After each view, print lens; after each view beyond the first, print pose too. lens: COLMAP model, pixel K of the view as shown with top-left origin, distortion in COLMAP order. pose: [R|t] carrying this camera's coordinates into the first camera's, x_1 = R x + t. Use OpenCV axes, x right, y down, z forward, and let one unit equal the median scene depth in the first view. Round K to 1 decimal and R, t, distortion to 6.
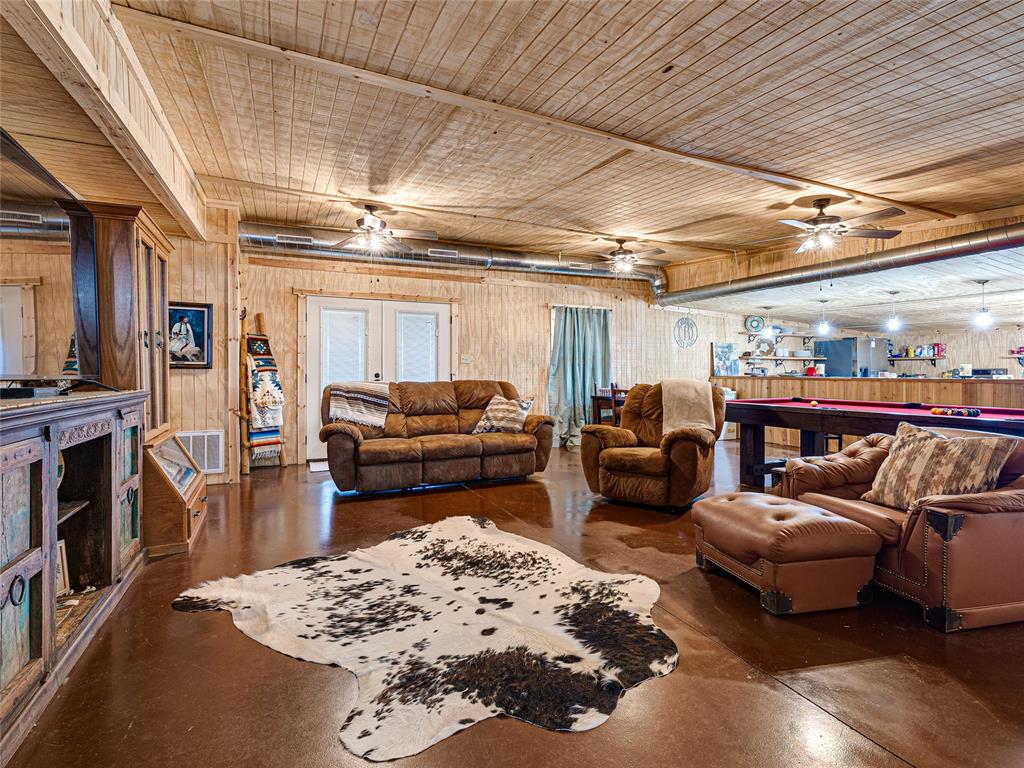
lens RADIAL K [[512.2, 0, 487.9], [0, 512.2, 385.4], [0, 0, 1]] dist [0.000588, 0.002643]
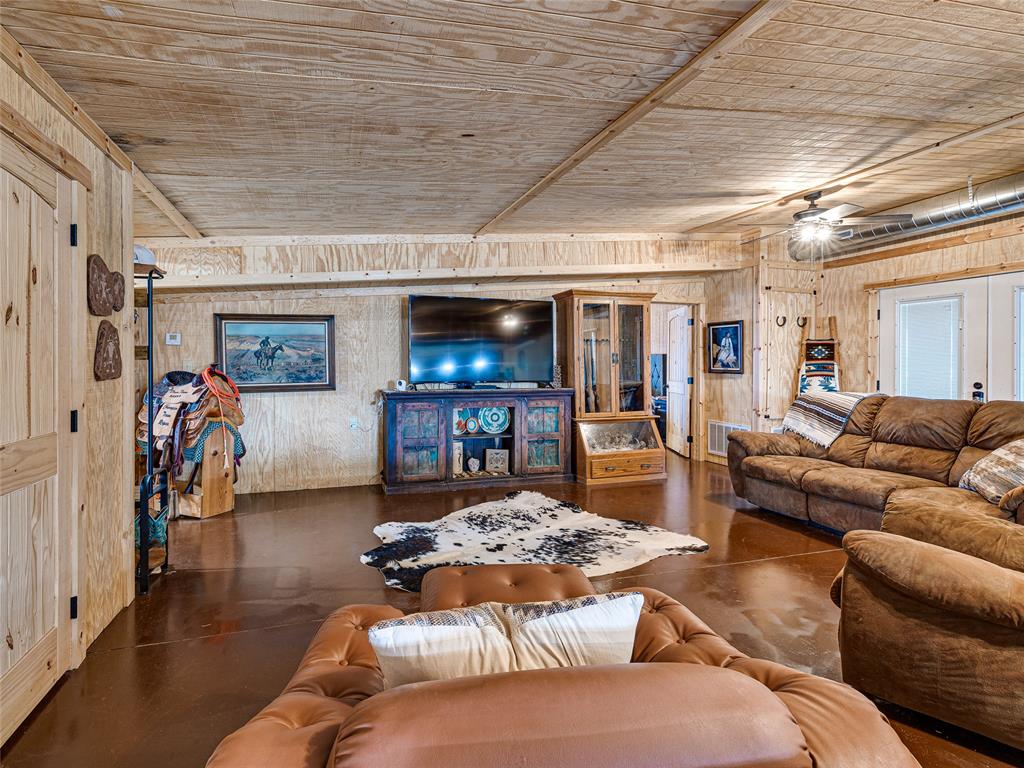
lens RADIAL K [[512.2, 0, 504.9], [0, 512.2, 364.9], [0, 0, 1]] dist [0.000588, 0.002643]
pose [[-0.098739, 0.006221, -0.995094, 1.187389], [-0.023744, 0.999681, 0.008606, -0.084979], [0.994830, 0.024478, -0.098560, 0.947942]]
